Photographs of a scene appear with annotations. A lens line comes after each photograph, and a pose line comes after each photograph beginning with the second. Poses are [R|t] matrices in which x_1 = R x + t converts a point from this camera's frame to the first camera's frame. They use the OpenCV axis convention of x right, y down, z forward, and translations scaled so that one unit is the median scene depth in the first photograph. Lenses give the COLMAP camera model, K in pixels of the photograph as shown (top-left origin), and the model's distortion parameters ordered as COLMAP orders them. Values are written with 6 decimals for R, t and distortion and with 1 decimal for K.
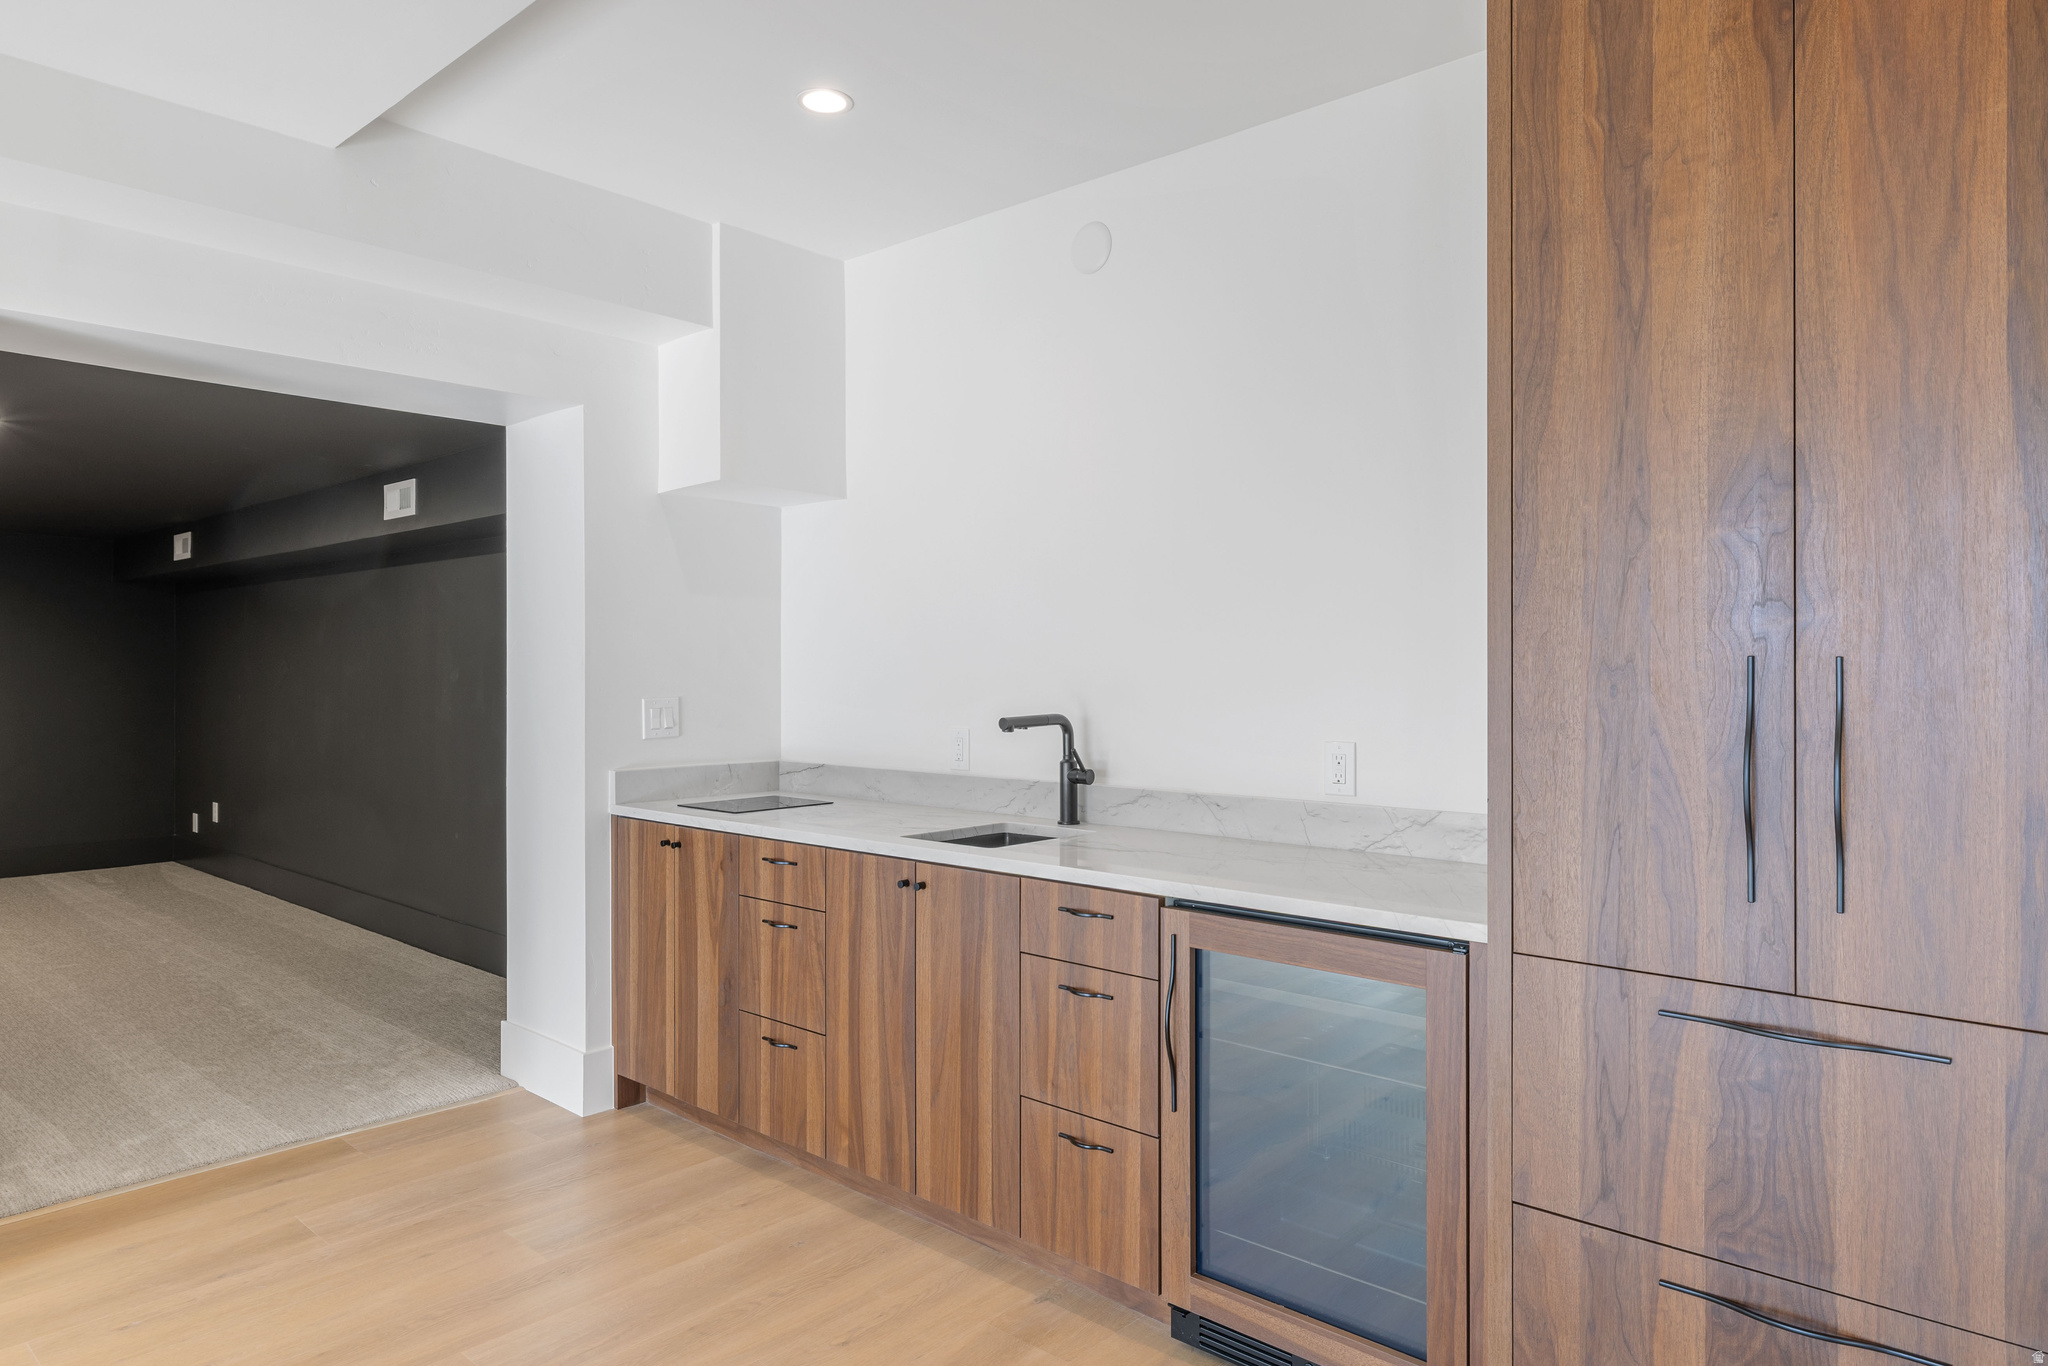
lens RADIAL K [[1238.3, 0, 1024.2], [0, 1238.3, 677.1], [0, 0, 1]] dist [-0.004421, -0.000346]
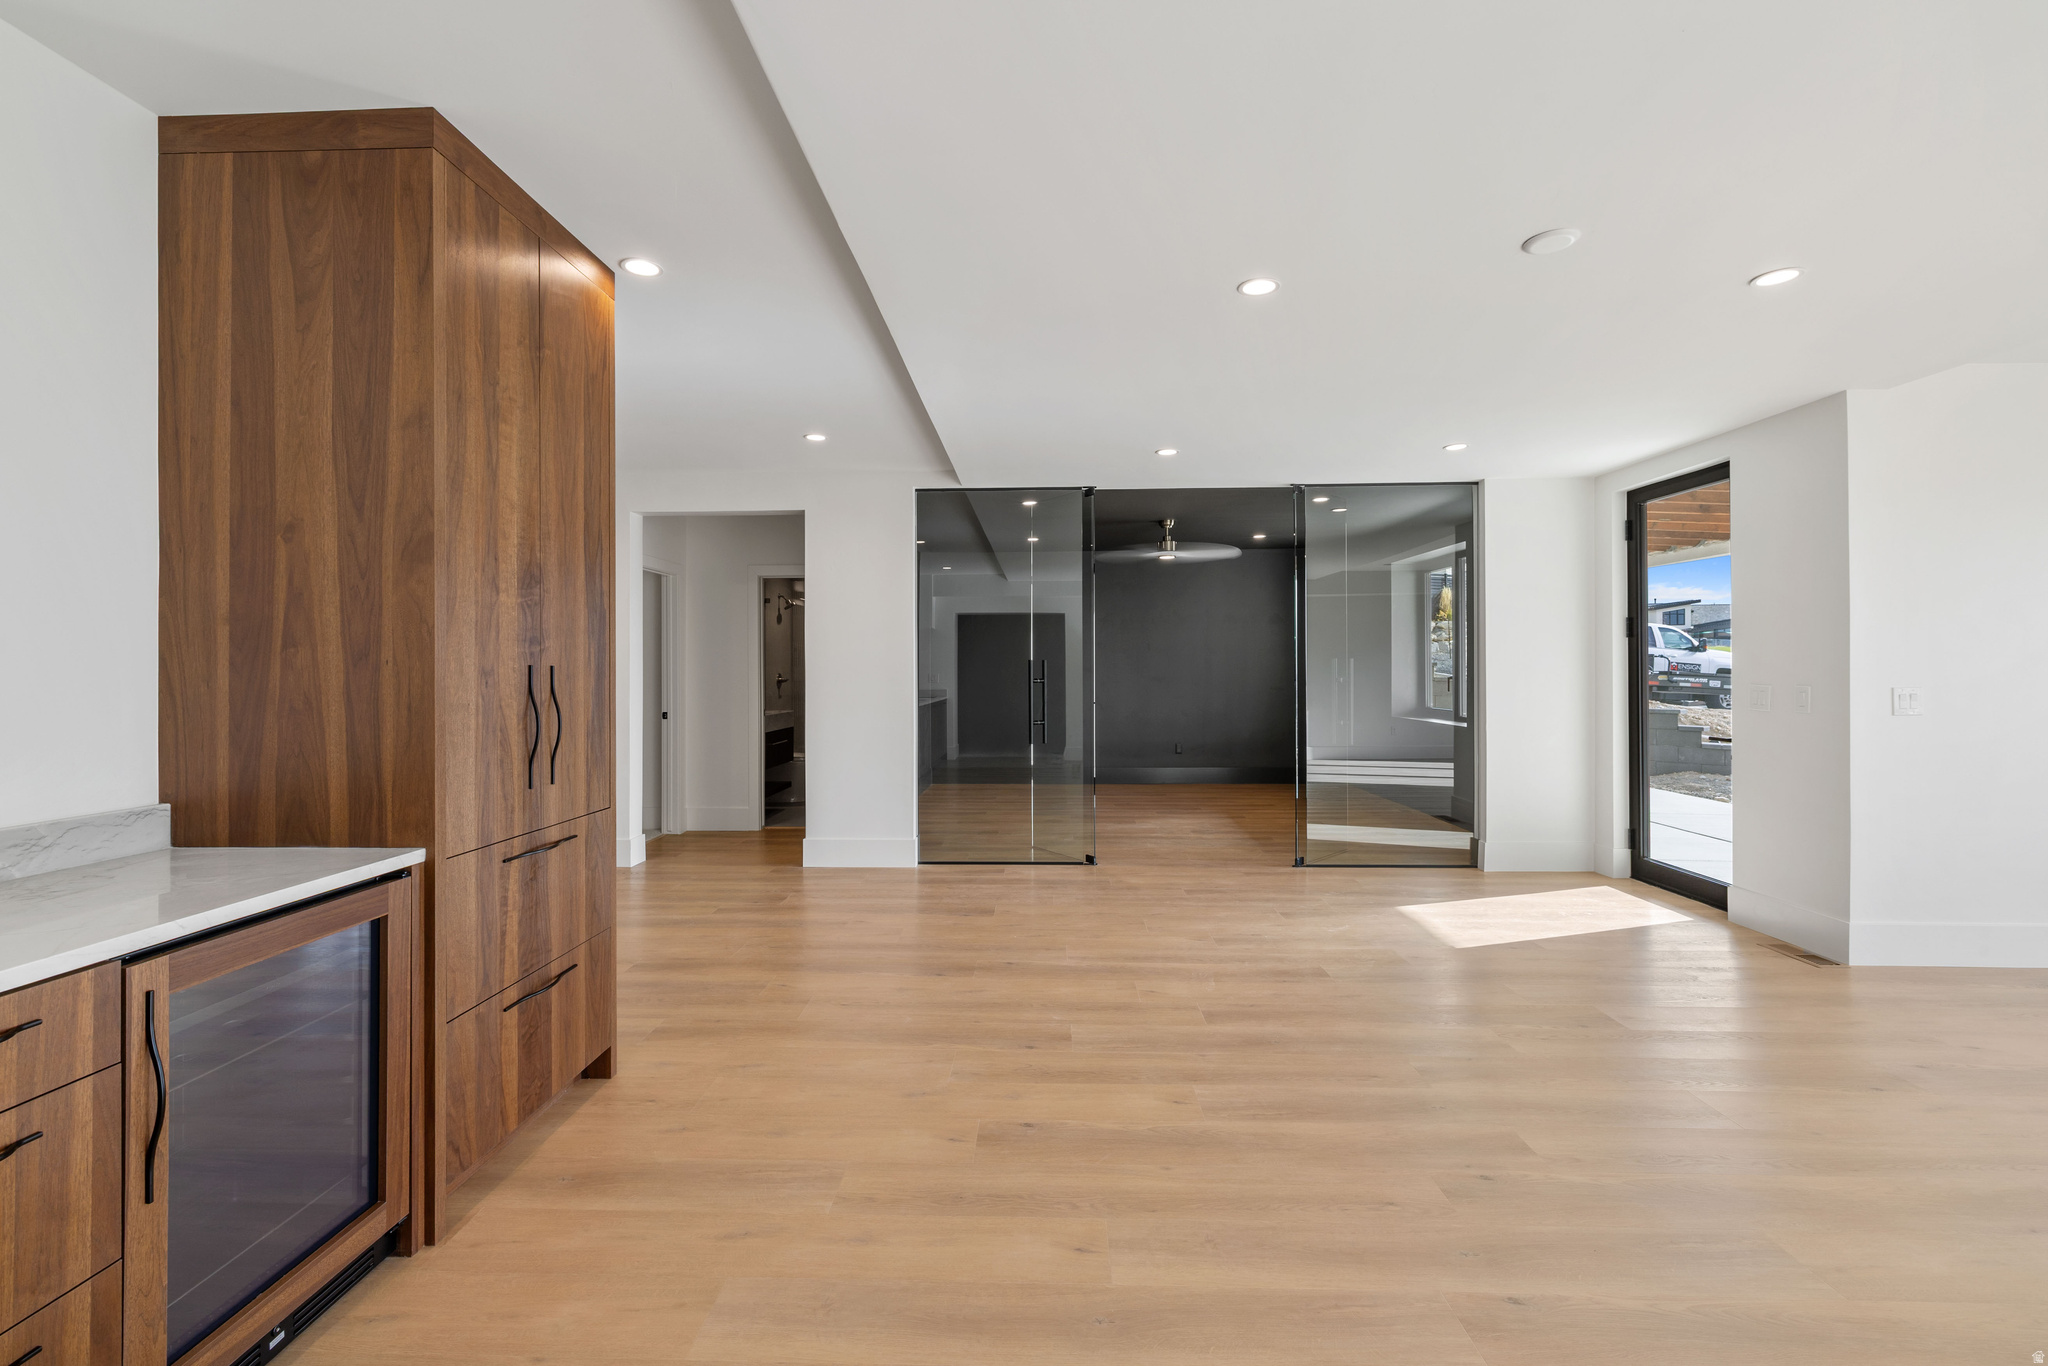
lens RADIAL K [[862.7, 0, 1022.0], [0, 862.7, 669.3], [0, 0, 1]] dist [0.002984, -0.000021]
pose [[-0.638402, -0.001695, 0.769701, -0.936730], [0.006455, 0.999951, 0.007556, -0.014490], [-0.769676, 0.009792, -0.638360, 1.212476]]
